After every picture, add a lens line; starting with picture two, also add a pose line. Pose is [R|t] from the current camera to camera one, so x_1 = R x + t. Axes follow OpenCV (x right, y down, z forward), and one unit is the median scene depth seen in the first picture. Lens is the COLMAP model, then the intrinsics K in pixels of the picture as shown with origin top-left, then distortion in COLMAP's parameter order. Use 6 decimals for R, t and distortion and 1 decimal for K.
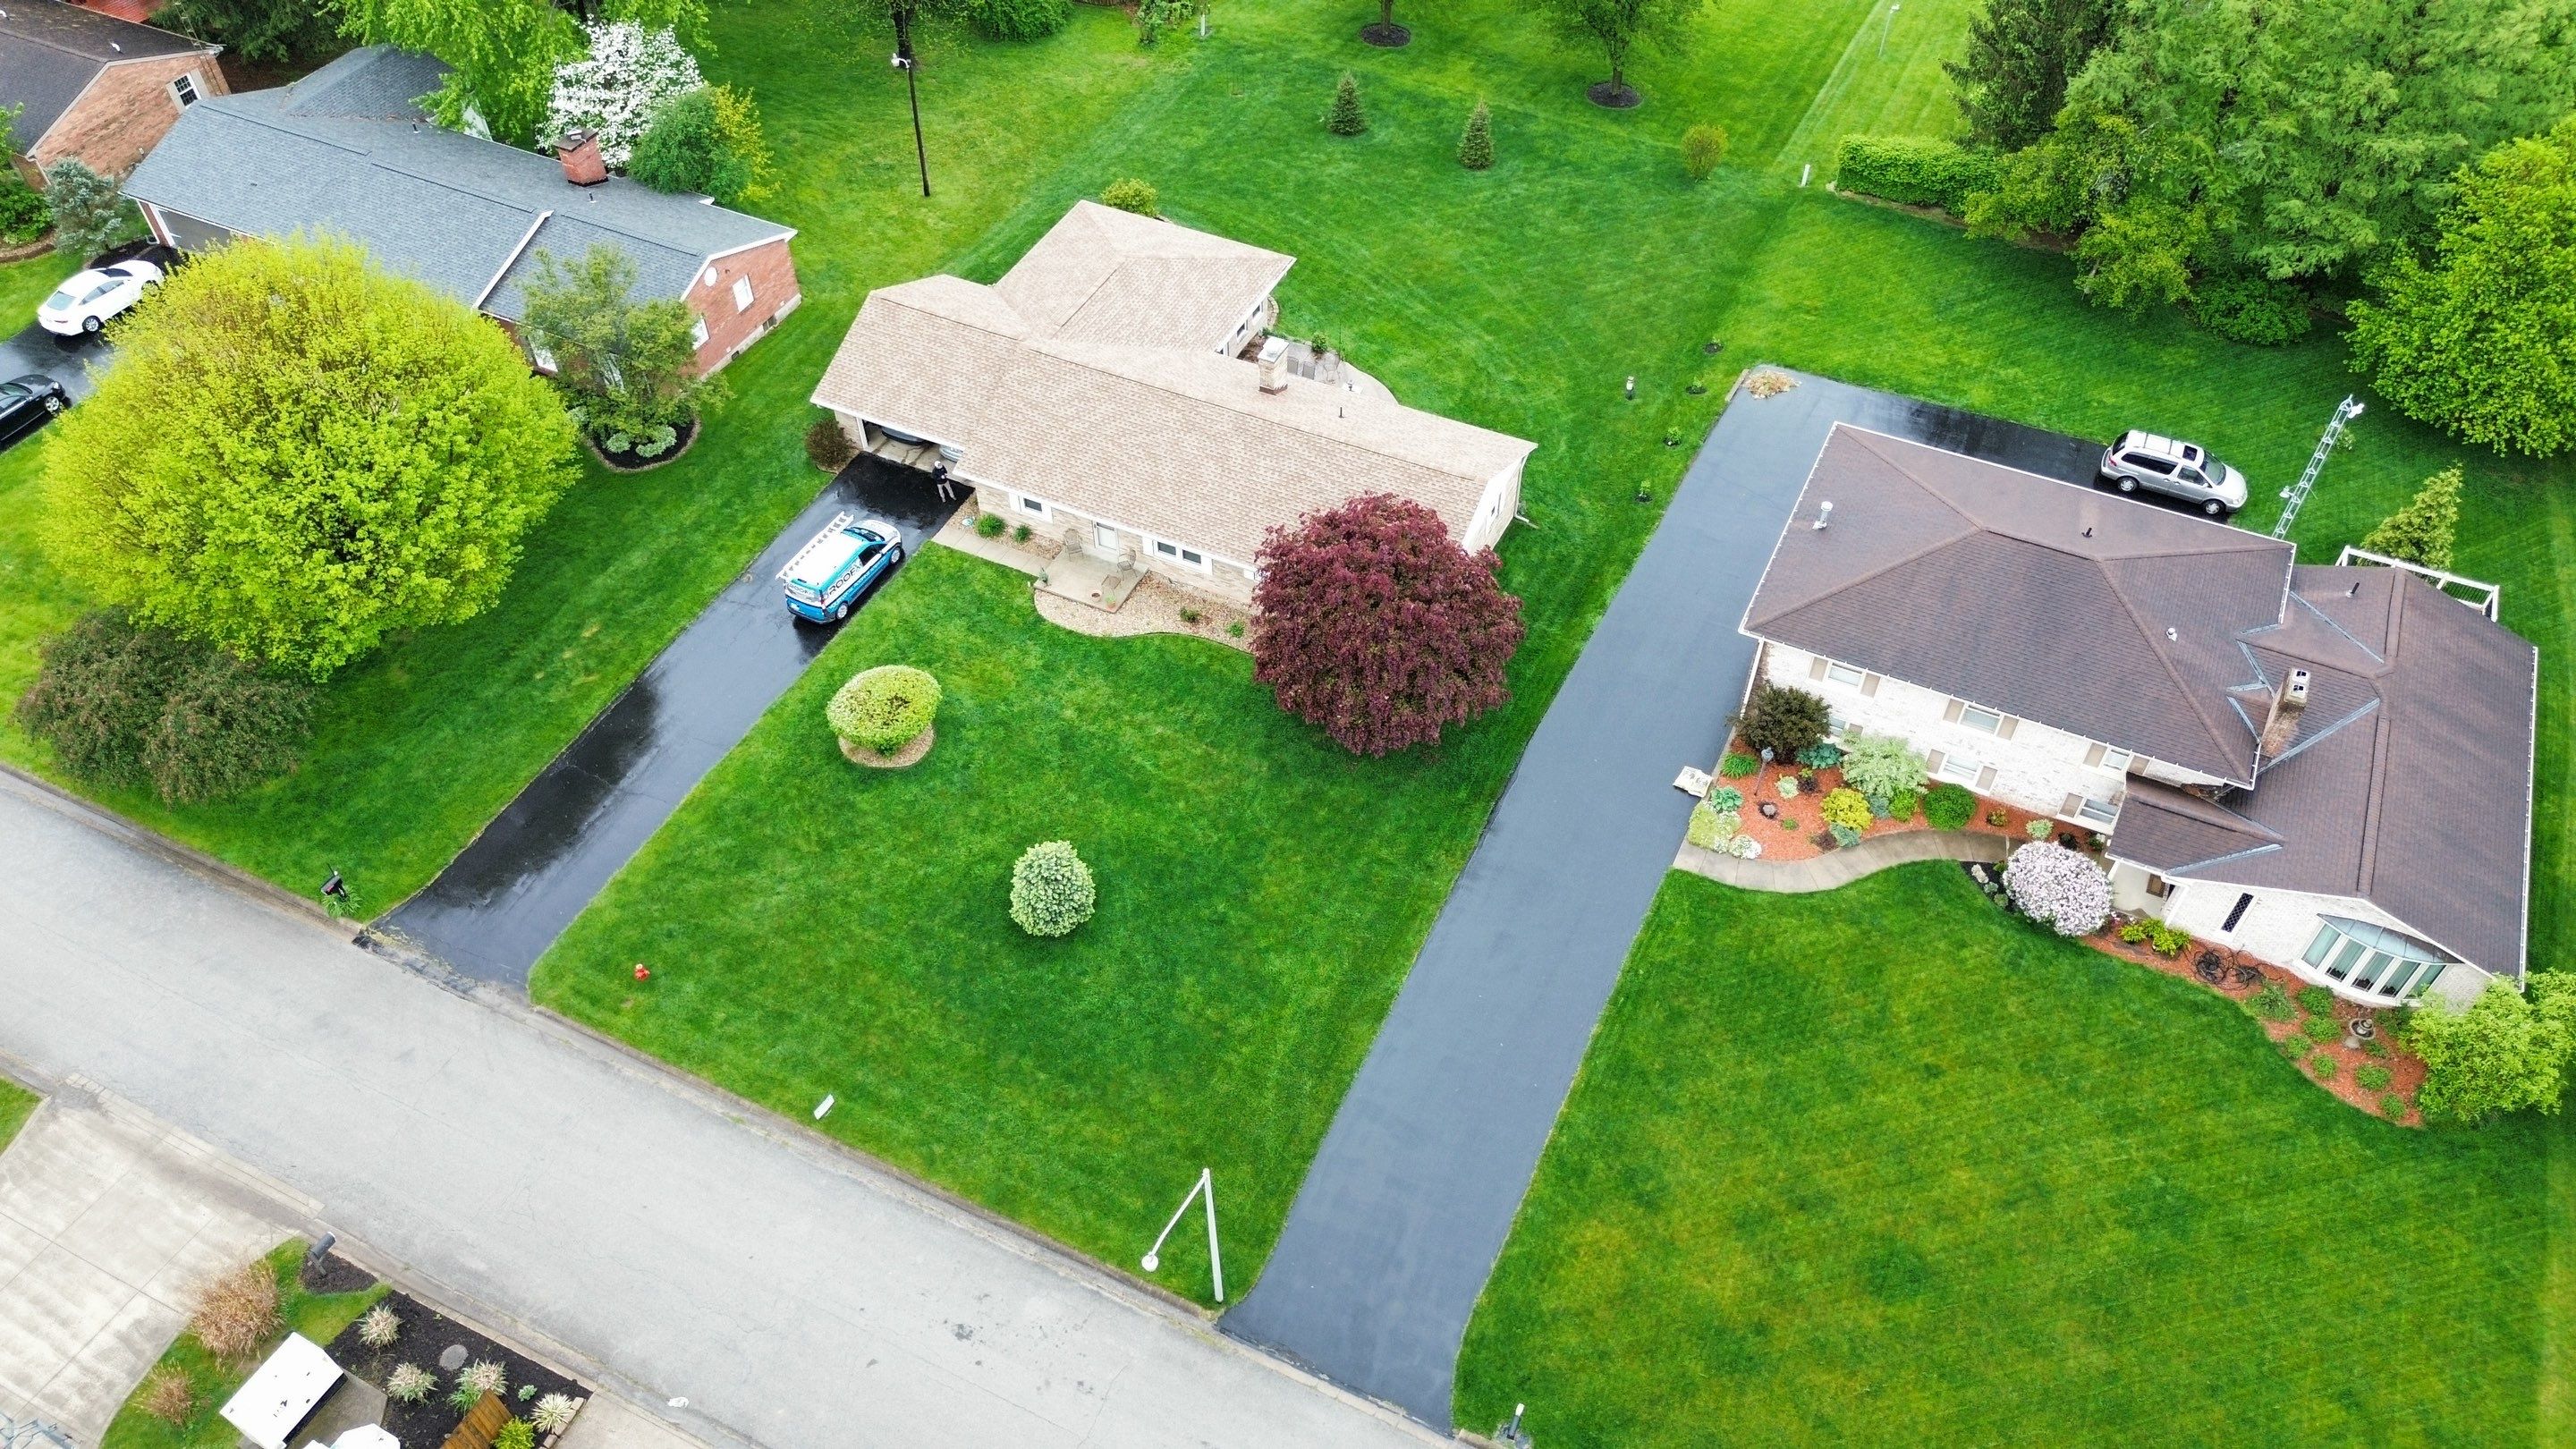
lens RADIAL K [[1790.5, 0, 1277.8], [0, 1790.5, 718.5], [0, 0, 1]] dist [0.054102, -0.056120]
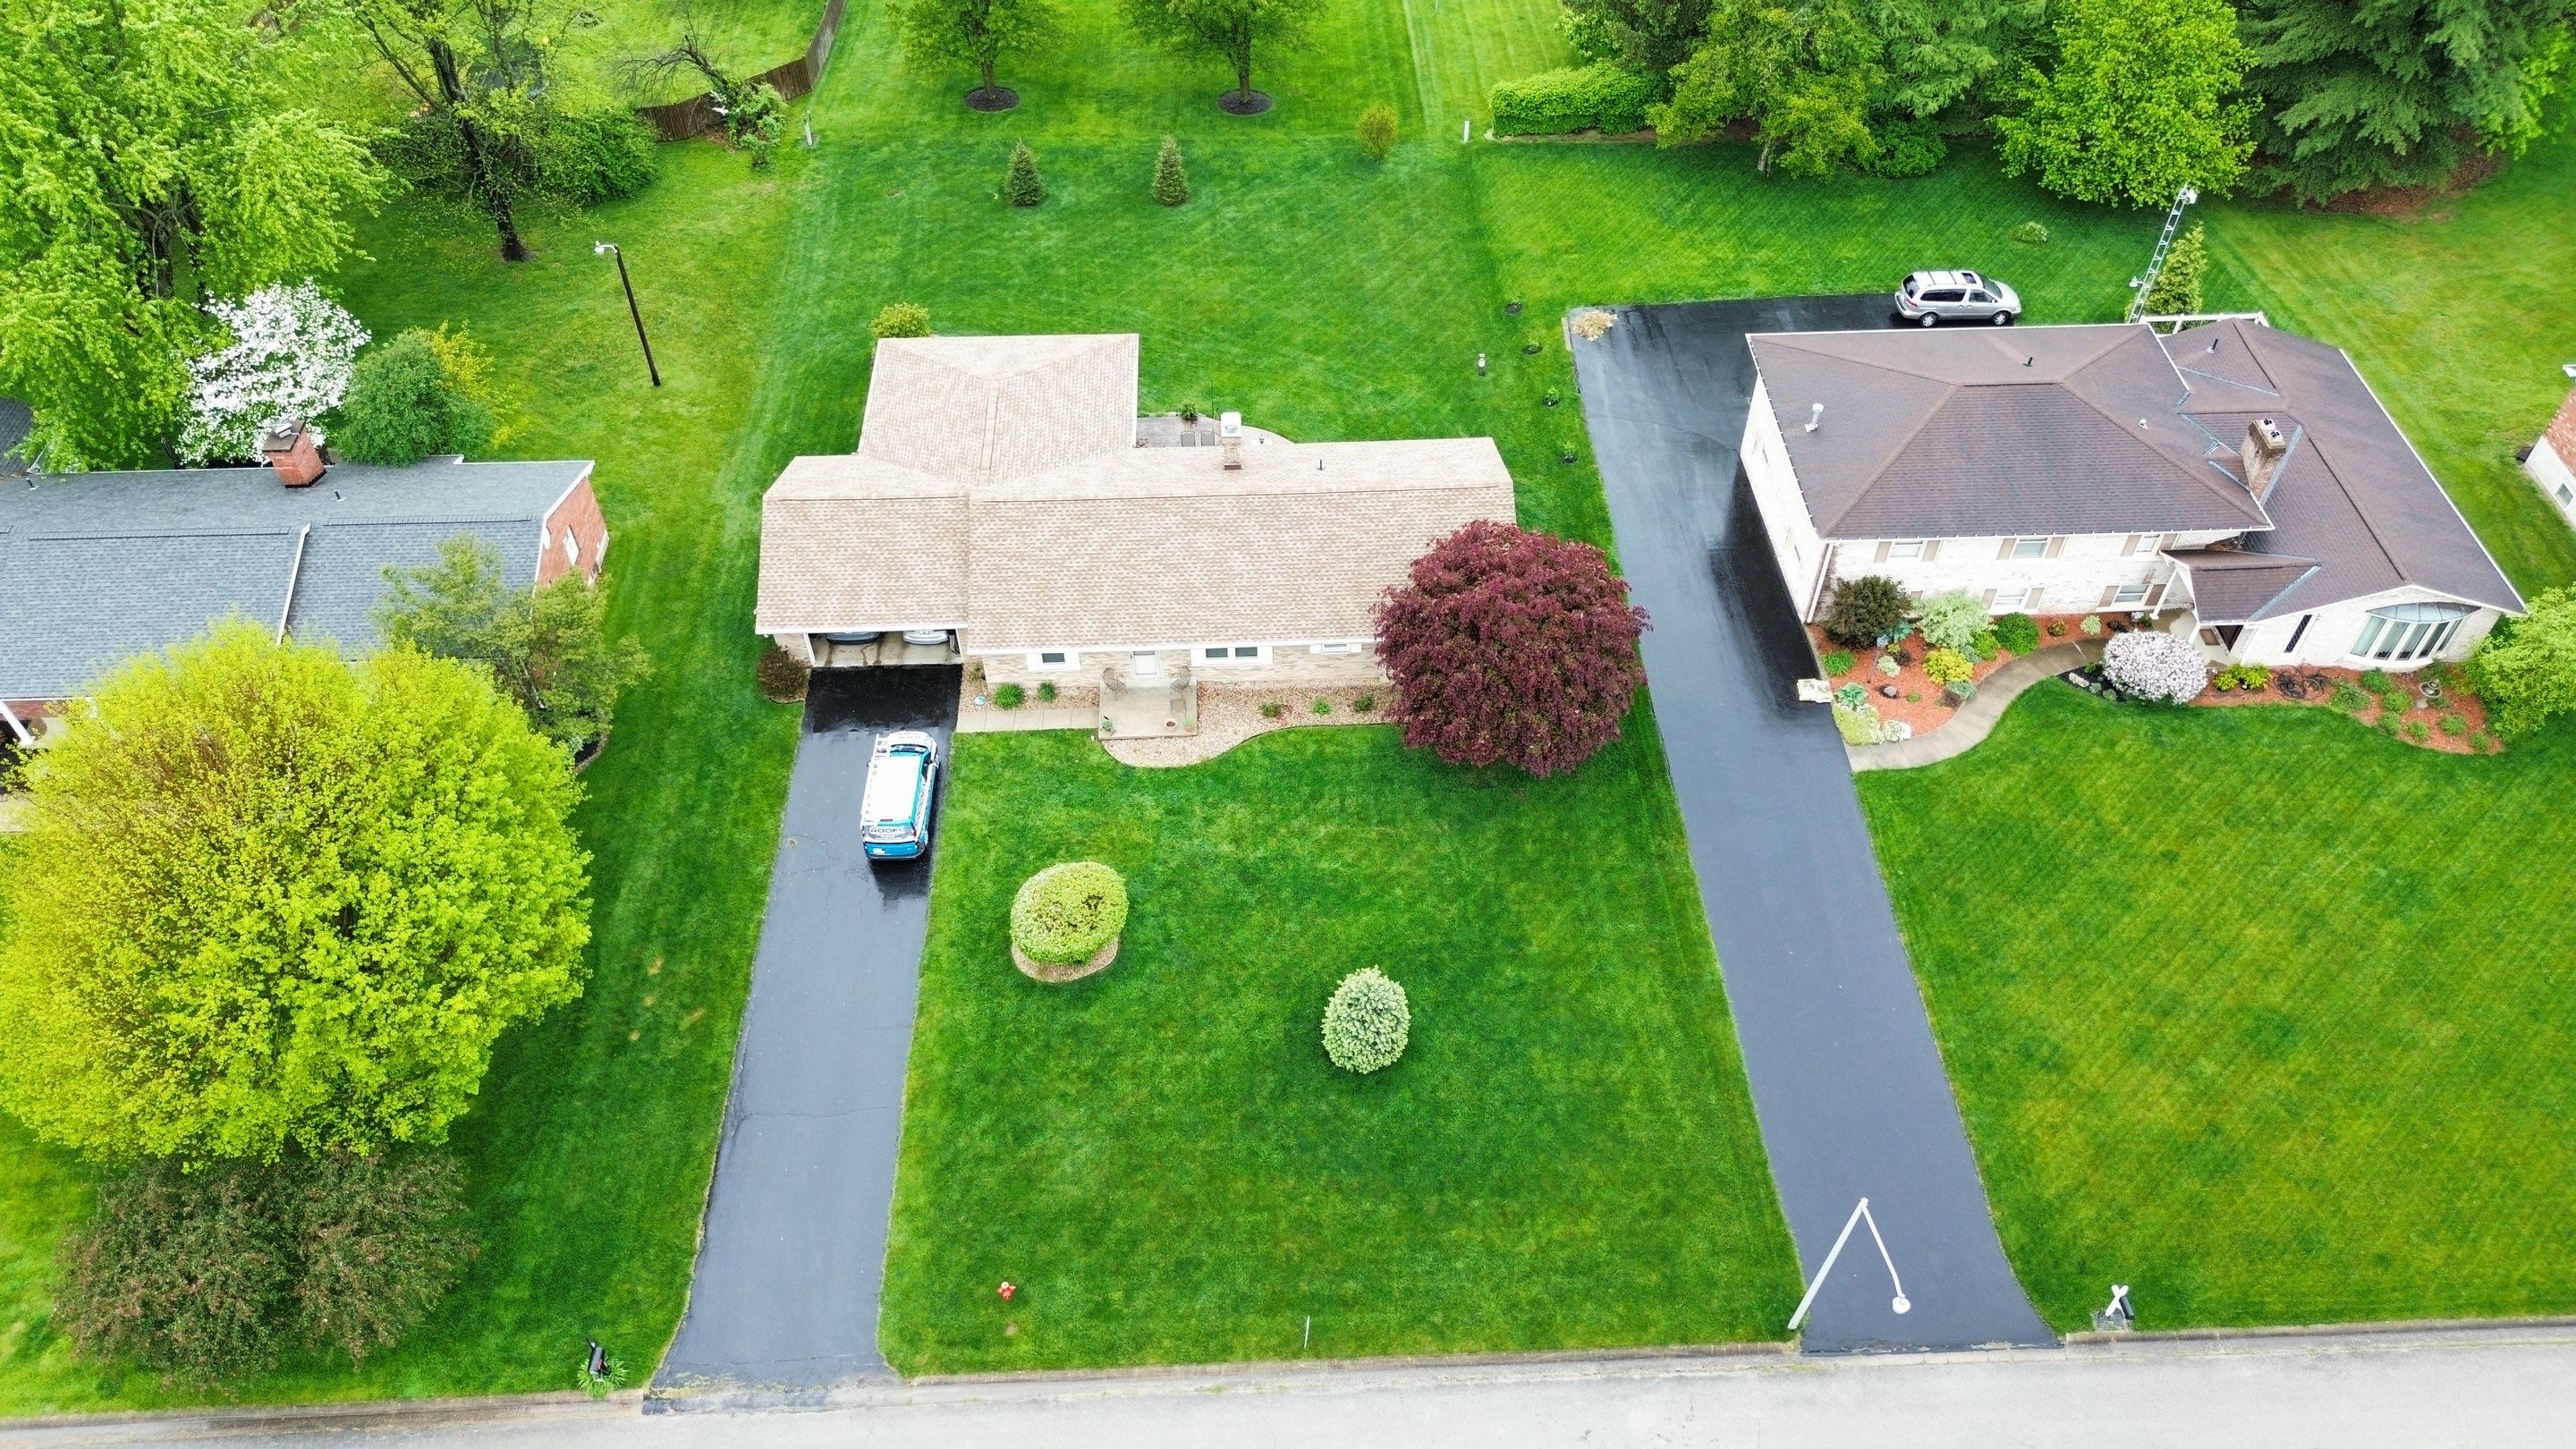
lens RADIAL K [[1790.5, 0, 1277.8], [0, 1790.5, 718.5], [0, 0, 1]] dist [0.054102, -0.056120]
pose [[0.886991, -0.340776, 0.311638, -0.334267], [0.342883, 0.938055, 0.049843, -0.096470], [-0.309319, 0.062645, 0.948893, 0.086055]]
